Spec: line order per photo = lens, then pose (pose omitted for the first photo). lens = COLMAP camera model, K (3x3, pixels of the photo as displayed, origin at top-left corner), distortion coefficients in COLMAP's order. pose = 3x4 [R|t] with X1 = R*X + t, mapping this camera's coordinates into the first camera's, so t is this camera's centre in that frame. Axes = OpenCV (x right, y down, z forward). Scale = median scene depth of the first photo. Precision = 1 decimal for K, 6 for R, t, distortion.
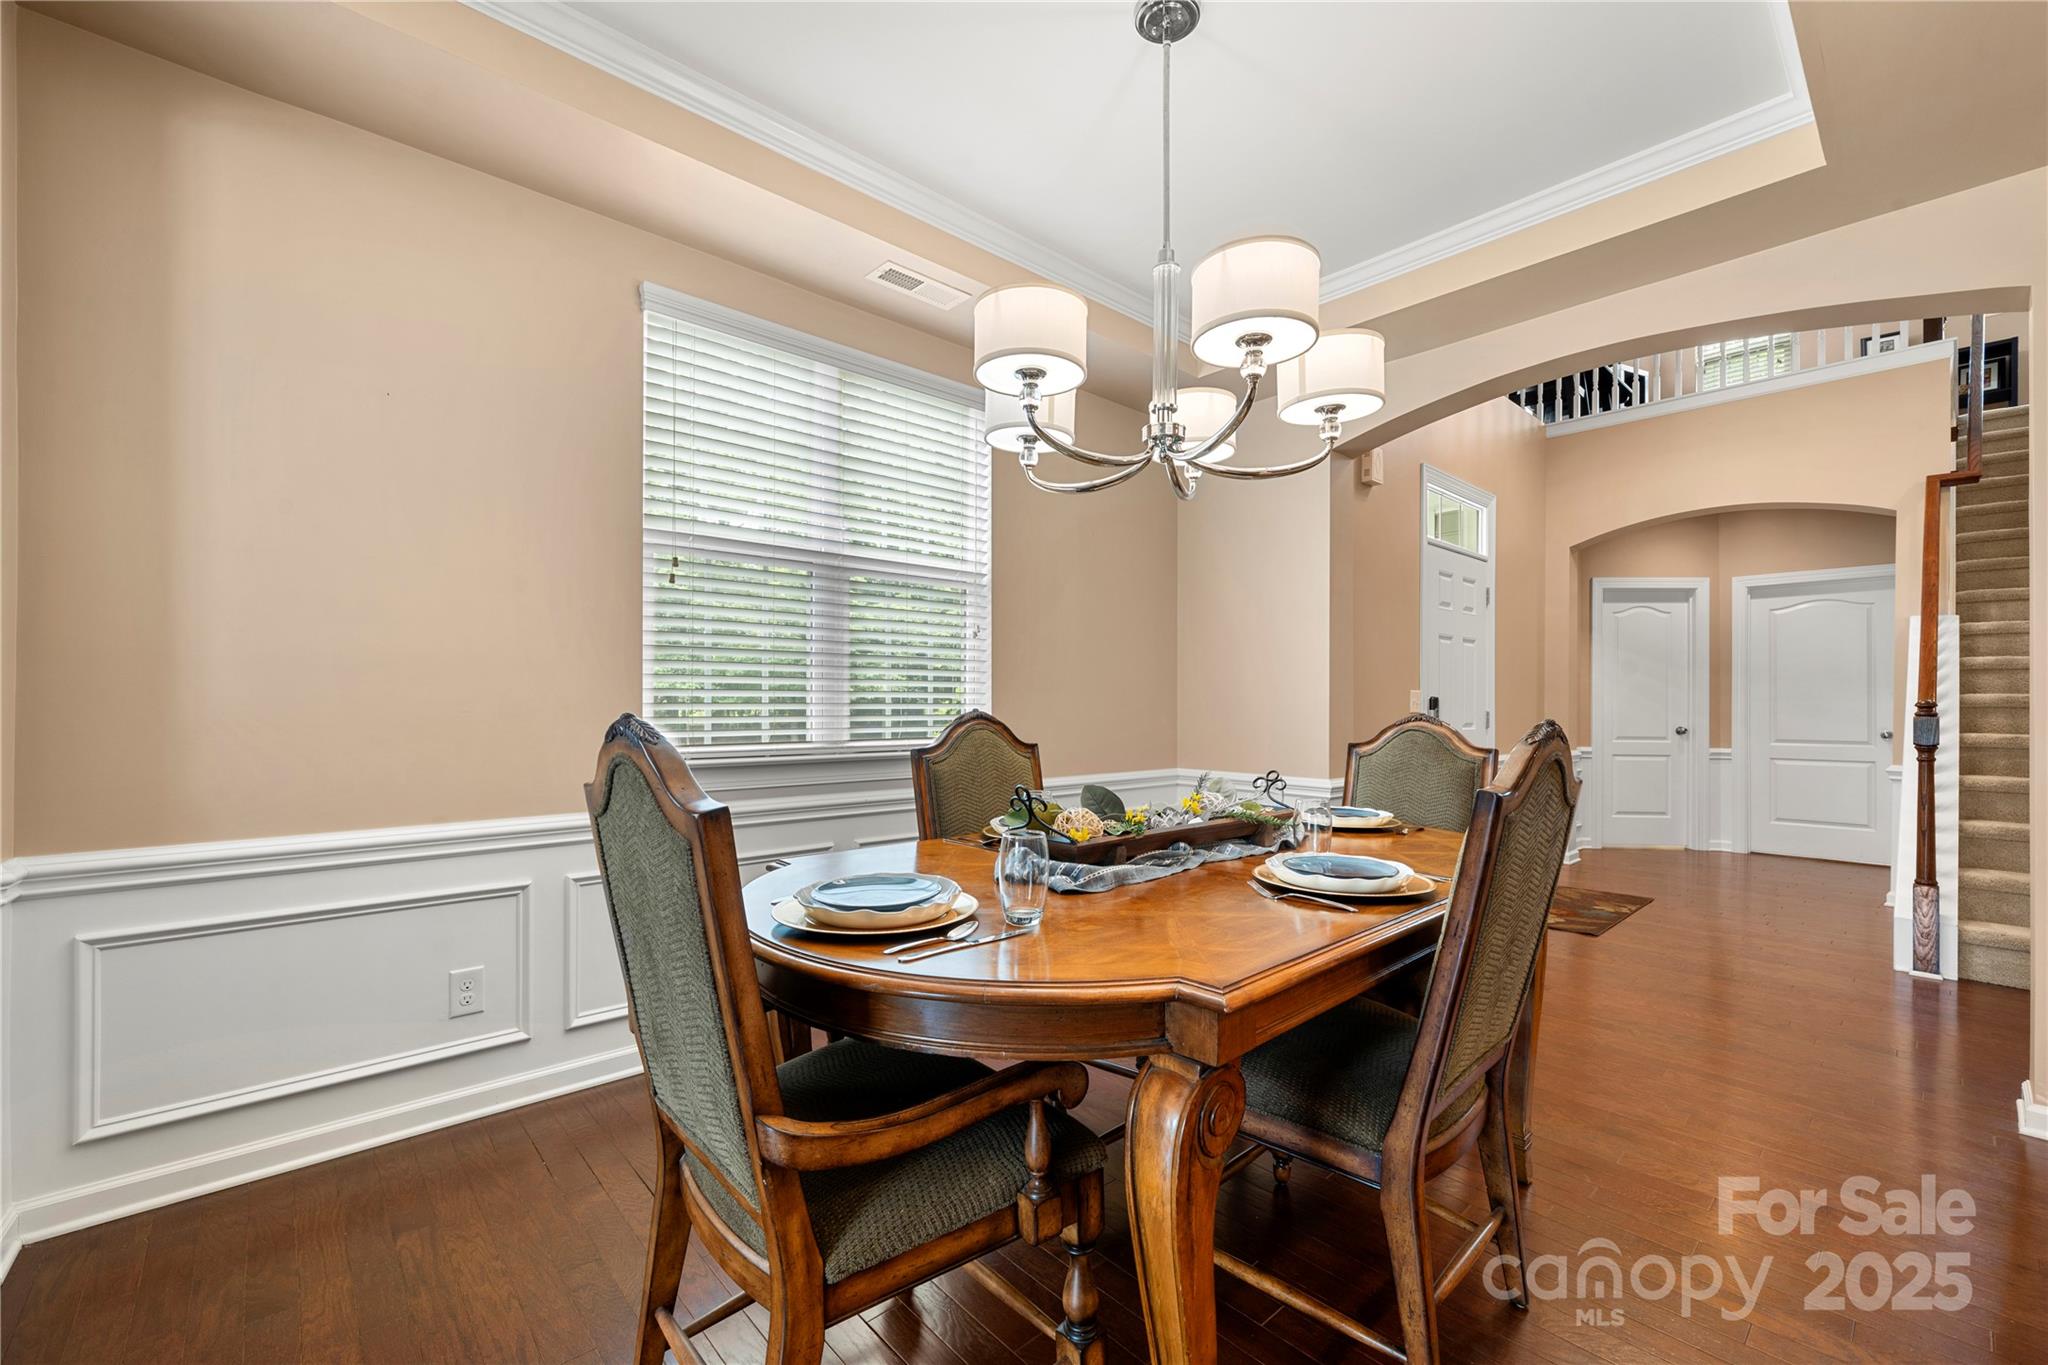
lens RADIAL K [[841.2, 0, 1021.2], [0, 841.2, 700.8], [0, 0, 1]] dist [-0.001914, -0.000055]
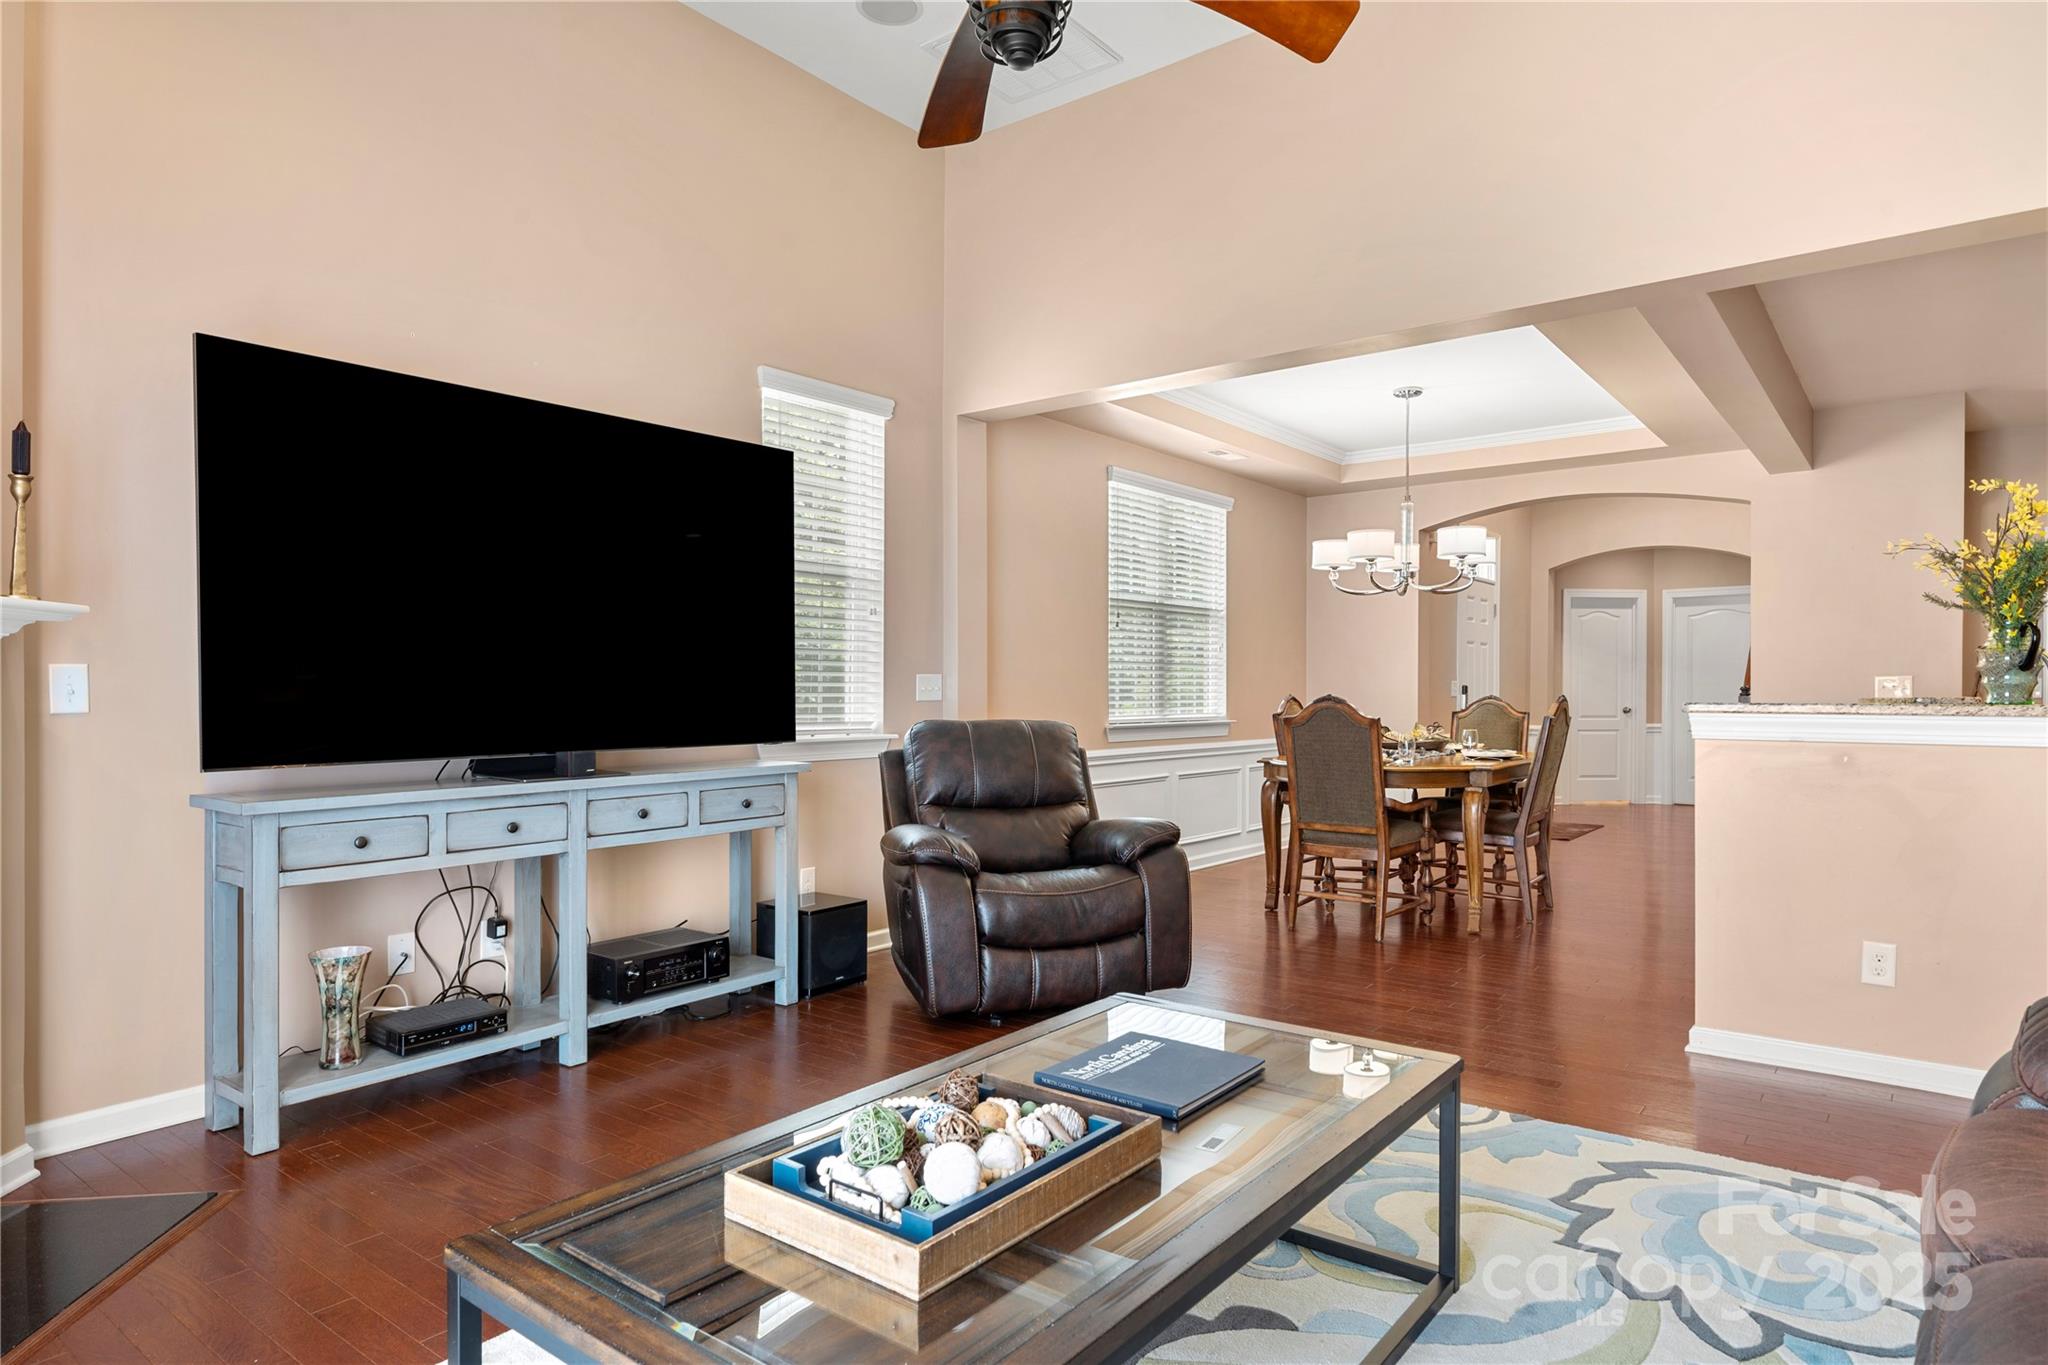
lens RADIAL K [[1178.5, 0, 1023.1], [0, 1178.5, 711.8], [0, 0, 1]] dist [-0.000032, -0.000220]
pose [[0.984586, -0.009262, 0.174653, -0.684705], [0.005932, 0.999791, 0.019576, -0.003829], [-0.174798, -0.018238, 0.984435, -0.959378]]
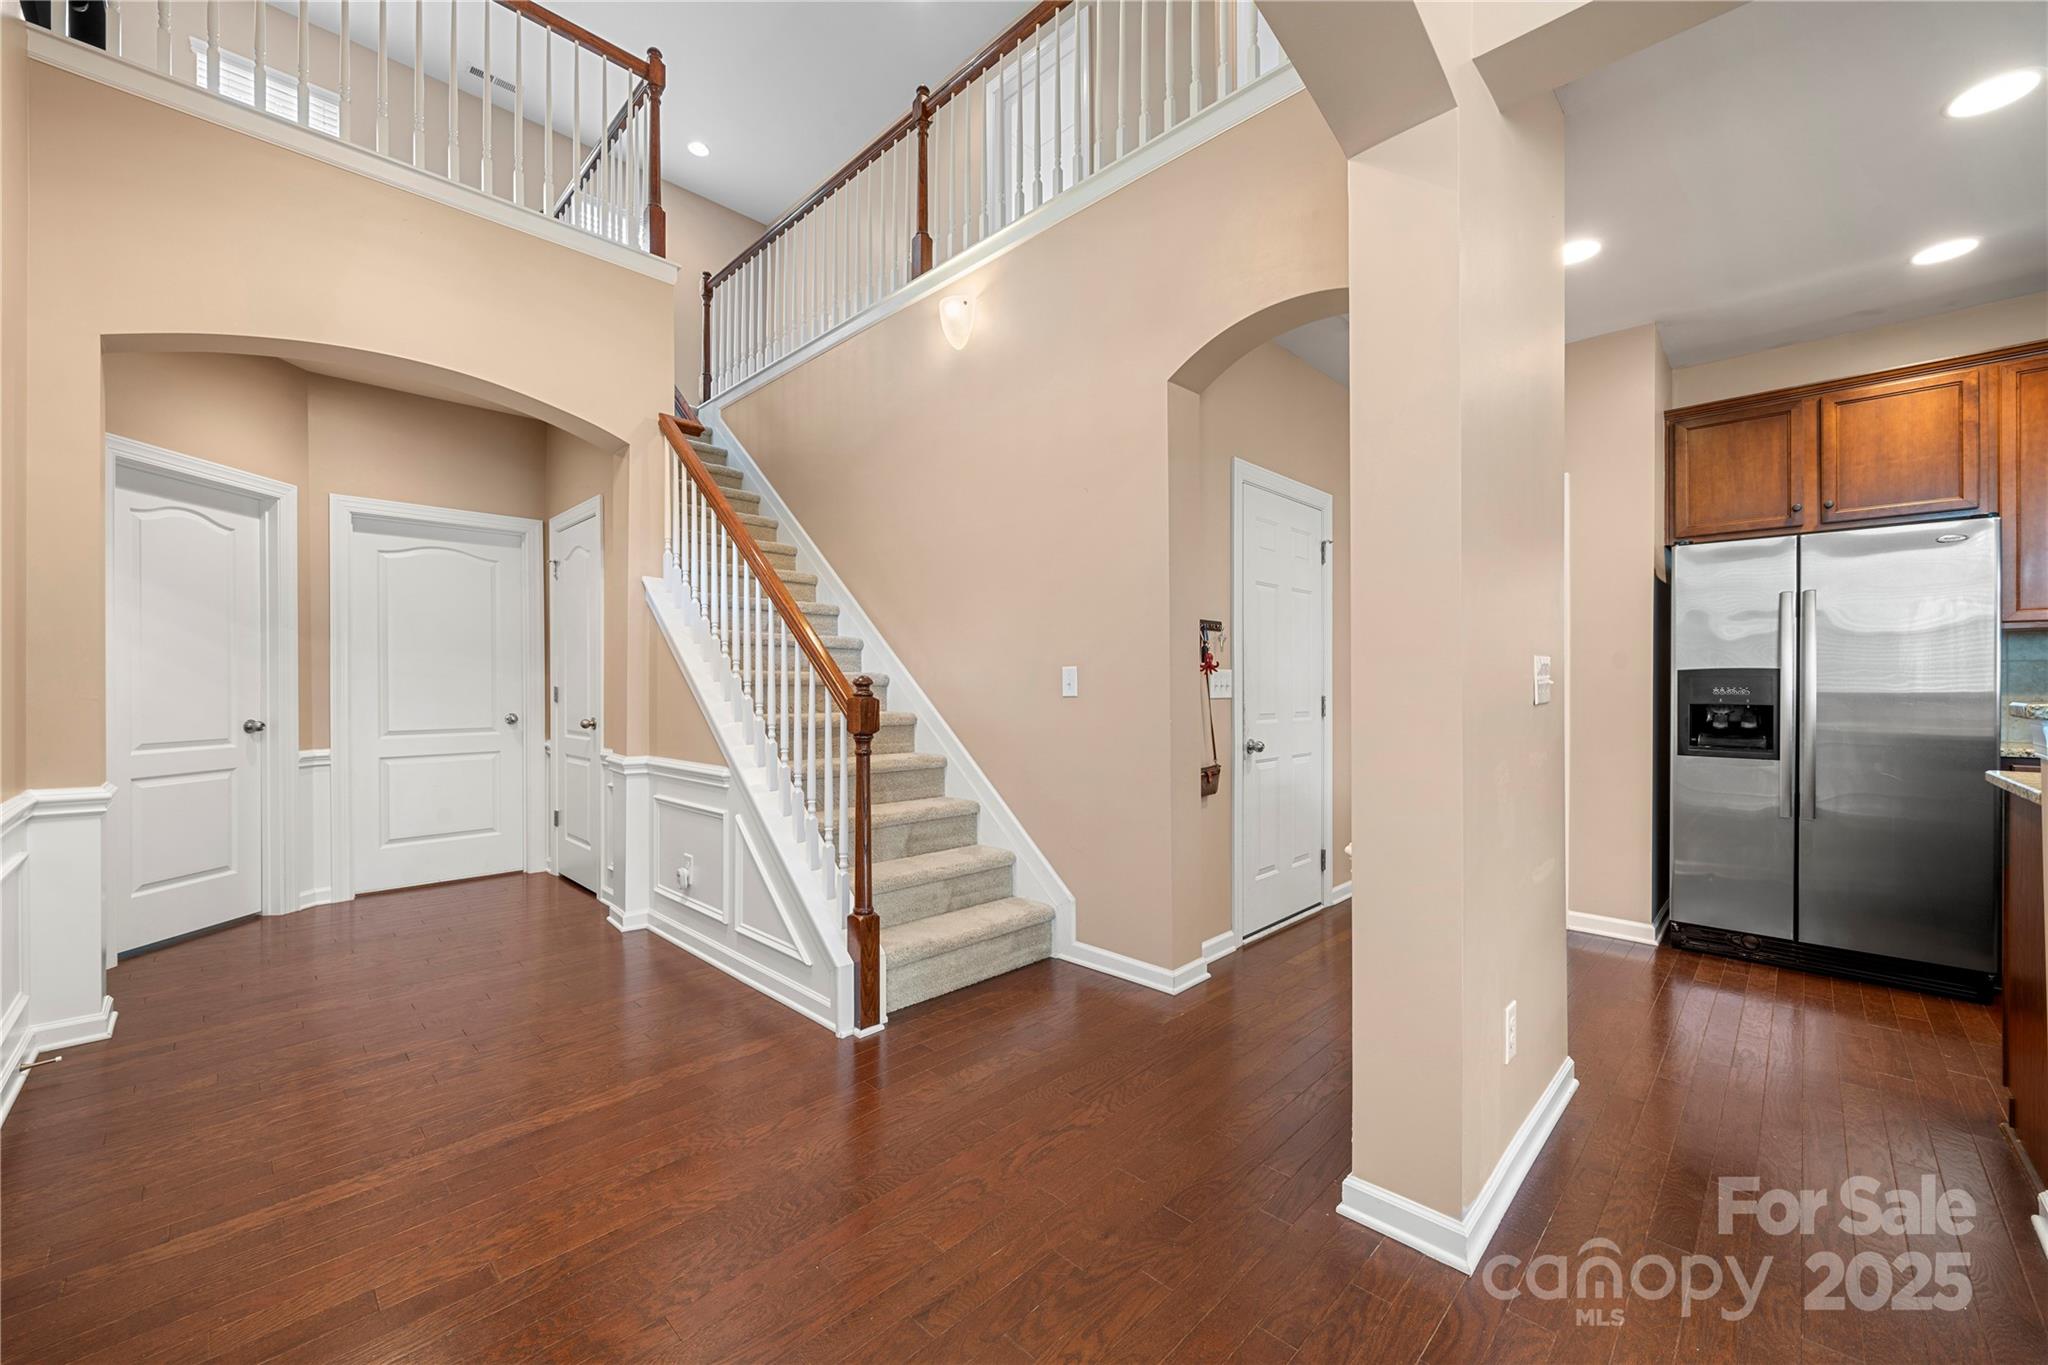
lens RADIAL K [[799.8, 0, 1004.2], [0, 799.8, 685.4], [0, 0, 1]] dist [-0.001983, 0.000046]
pose [[-0.052808, -0.004632, 0.998594, 0.285893], [-0.002237, 0.999987, 0.004520, 0.003417], [-0.998602, -0.001995, -0.052818, 0.782126]]
